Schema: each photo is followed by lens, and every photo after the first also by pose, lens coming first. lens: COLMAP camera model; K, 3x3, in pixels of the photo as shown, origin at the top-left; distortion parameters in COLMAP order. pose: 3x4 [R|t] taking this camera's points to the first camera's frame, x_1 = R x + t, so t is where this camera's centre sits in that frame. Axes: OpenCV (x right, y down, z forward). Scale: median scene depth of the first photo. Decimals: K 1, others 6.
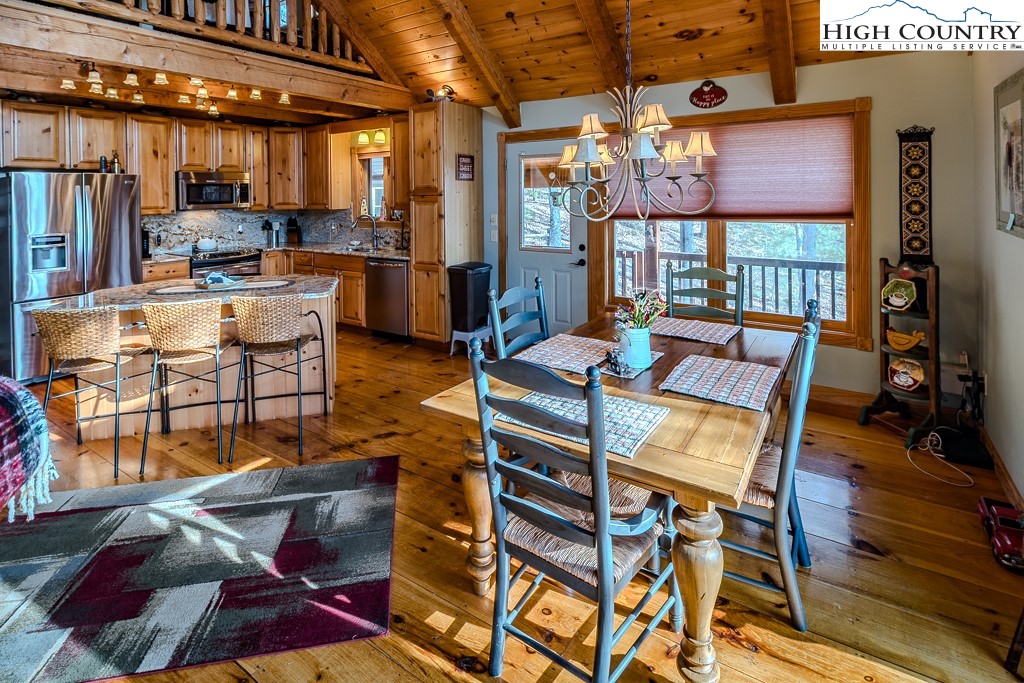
lens RADIAL K [[513.2, 0, 513.2], [0, 513.2, 193.9], [0, 0, 1]] dist [0.002118, -0.000036]
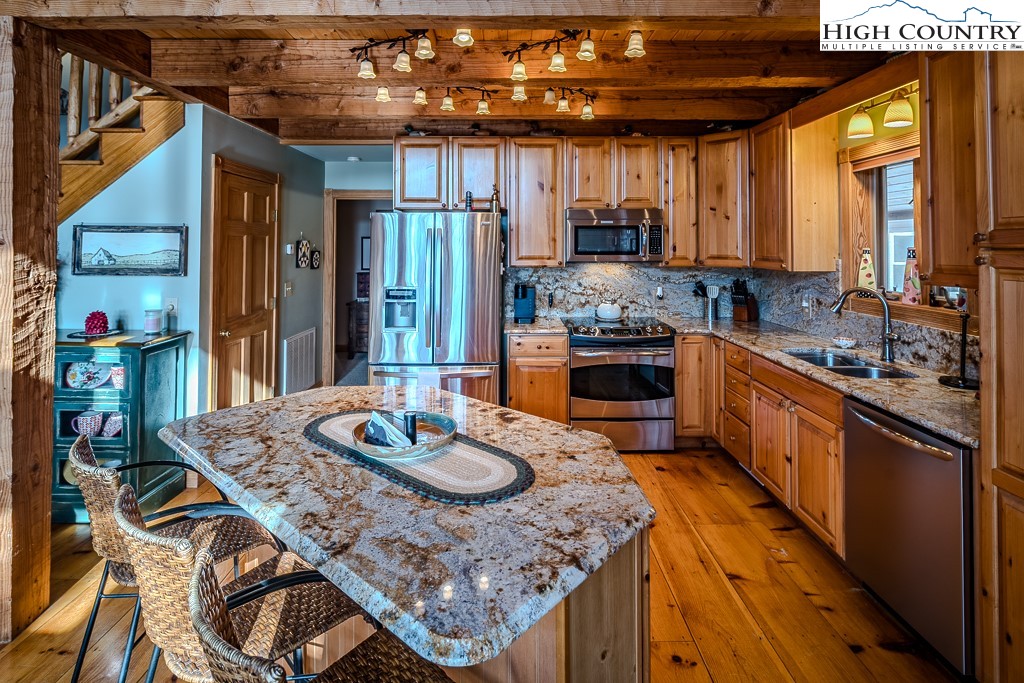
lens RADIAL K [[506.4, 0, 515.3], [0, 506.4, 235.7], [0, 0, 1]] dist [-0.000268, -0.001192]
pose [[0.558847, -0.002057, -0.829268, -0.096496], [-0.009284, 0.999919, -0.008736, 0.000956], [0.829219, 0.012581, 0.558783, 0.556361]]
